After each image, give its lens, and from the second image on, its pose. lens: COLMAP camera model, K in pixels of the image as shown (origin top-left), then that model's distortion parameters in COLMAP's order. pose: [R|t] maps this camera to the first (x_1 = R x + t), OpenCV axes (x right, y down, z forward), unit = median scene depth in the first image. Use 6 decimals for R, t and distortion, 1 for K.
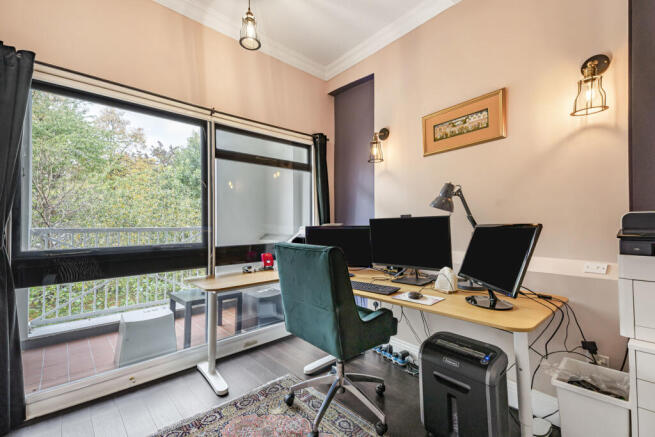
lens RADIAL K [[298.6, 0, 307.9], [0, 298.6, 212.0], [0, 0, 1]] dist [0.001091, -0.000302]
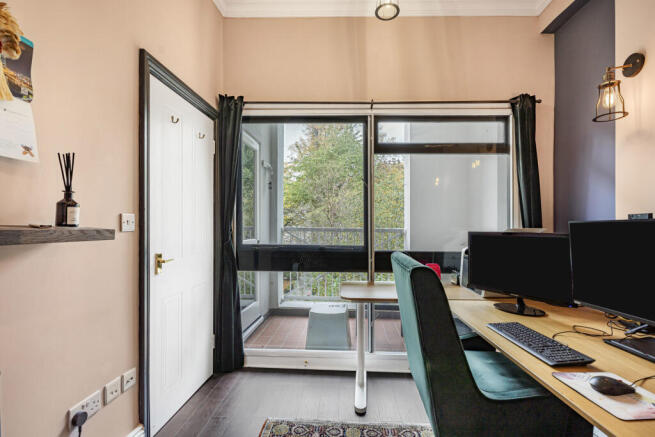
lens RADIAL K [[302.1, 0, 327.5], [0, 302.1, 218.5], [0, 0, 1]] dist [-0.031551, 0.000203]
pose [[0.709734, -0.002551, -0.704465, 0.234405], [0.015376, 0.999811, 0.011870, 0.003194], [0.704302, -0.019256, 0.709639, 0.238231]]
